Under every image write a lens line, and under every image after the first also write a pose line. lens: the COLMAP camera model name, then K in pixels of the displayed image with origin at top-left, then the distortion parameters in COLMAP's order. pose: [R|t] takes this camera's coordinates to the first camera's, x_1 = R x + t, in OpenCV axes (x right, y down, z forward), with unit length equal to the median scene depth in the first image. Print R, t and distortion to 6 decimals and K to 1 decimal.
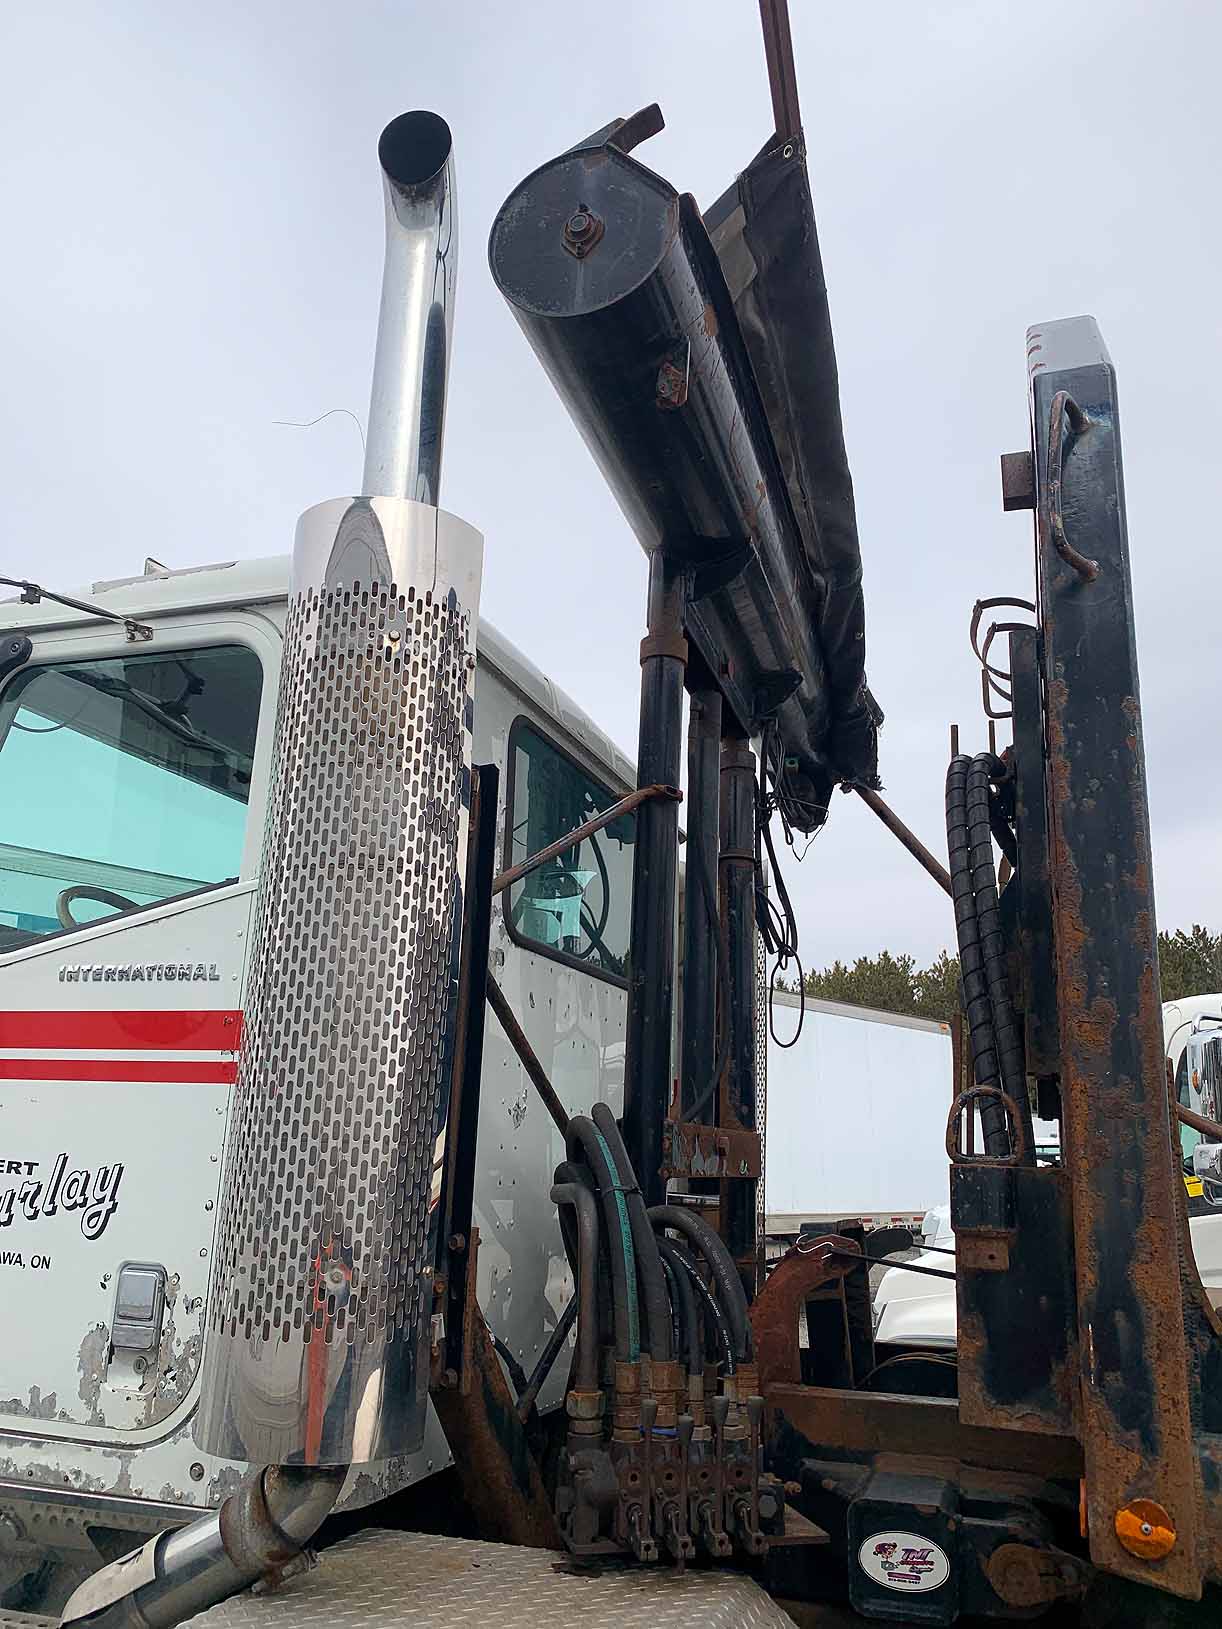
lens RADIAL K [[1214.3, 0, 610.7], [0, 1214.3, 842.7], [0, 0, 1]] dist [0.004204, -0.052792]
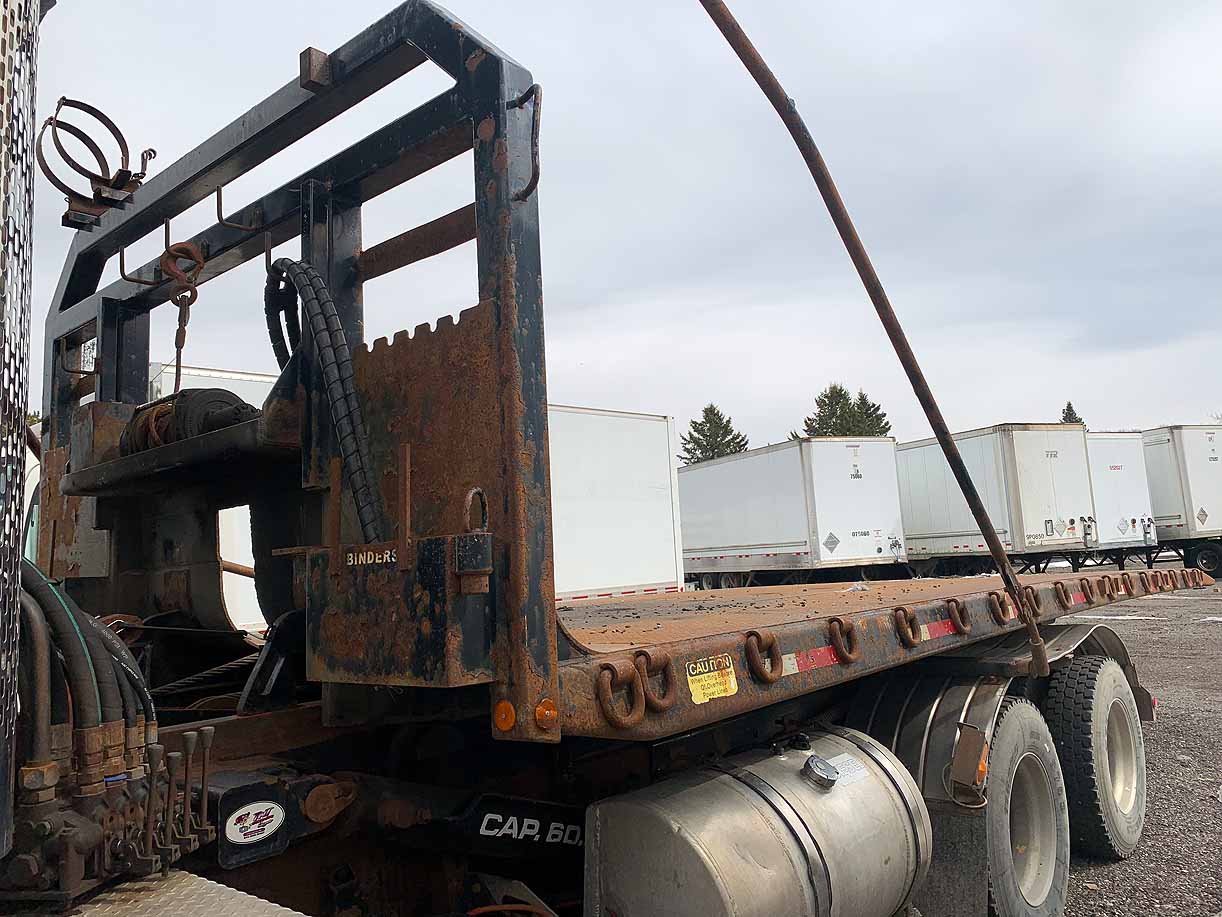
lens RADIAL K [[910.9, 0, 611.0], [0, 910.9, 458.5], [0, 0, 1]] dist [0.004204, -0.052792]
pose [[0.379640, 0.043121, 0.924129, -0.770349], [-0.168029, 0.985513, 0.023042, 0.097838], [-0.909747, -0.164028, 0.381385, 0.353207]]
